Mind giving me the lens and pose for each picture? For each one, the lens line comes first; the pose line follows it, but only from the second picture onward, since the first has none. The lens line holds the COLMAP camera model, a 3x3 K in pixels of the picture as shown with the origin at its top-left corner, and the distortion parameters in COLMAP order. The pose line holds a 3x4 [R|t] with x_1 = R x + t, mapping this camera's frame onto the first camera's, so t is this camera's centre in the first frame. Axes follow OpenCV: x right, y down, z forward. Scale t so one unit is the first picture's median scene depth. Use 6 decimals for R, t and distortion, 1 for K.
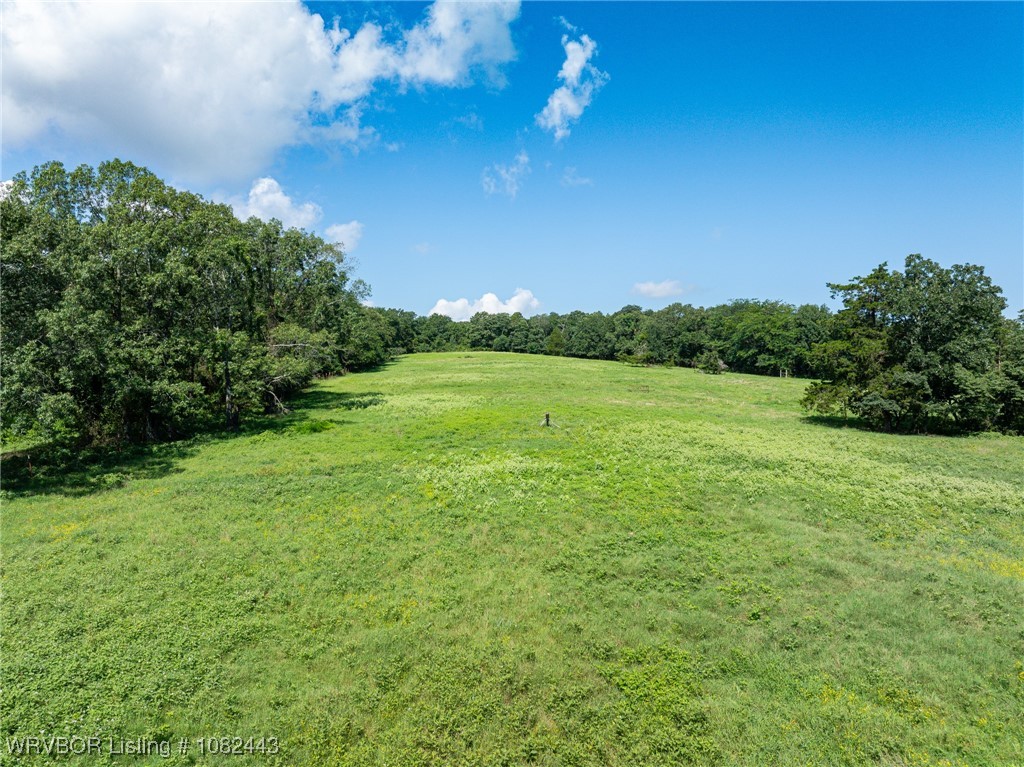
lens RADIAL K [[700.4, 0, 506.4], [0, 700.4, 379.8], [0, 0, 1]] dist [-0.050126, 0.010556]
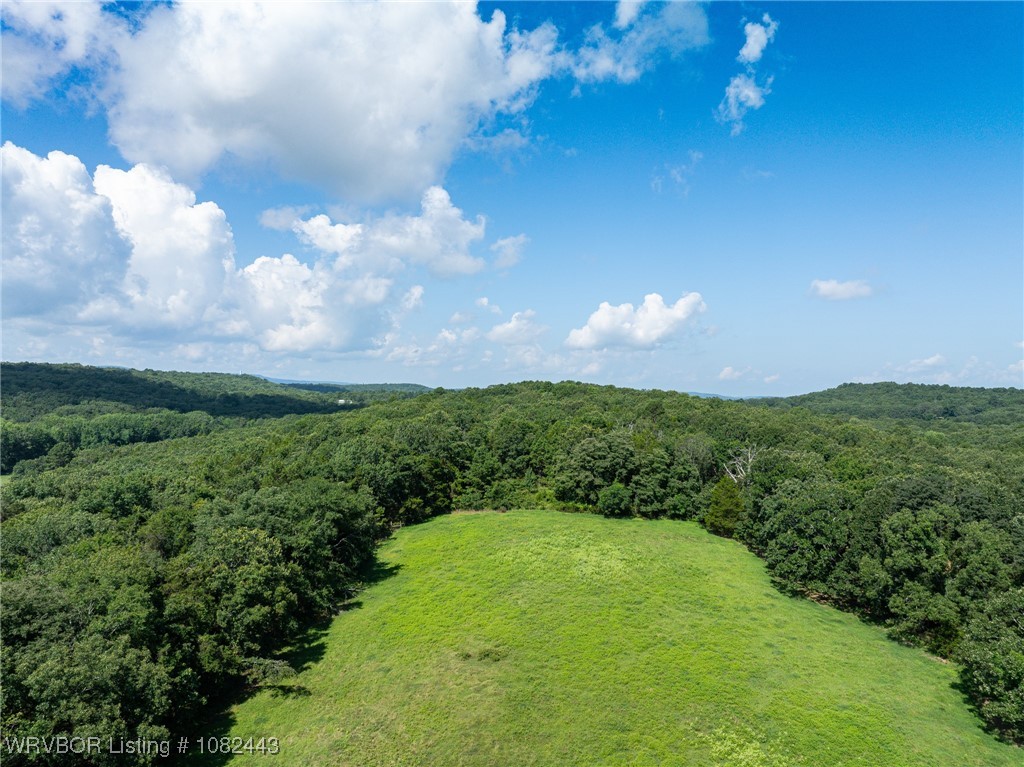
lens RADIAL K [[700.4, 0, 517.6], [0, 700.4, 384.4], [0, 0, 1]] dist [-0.050126, 0.010556]
pose [[0.972421, -0.004709, -0.233184, 0.050297], [0.004980, 0.999987, 0.000570, -0.156368], [0.233179, -0.001716, 0.972432, 0.562751]]
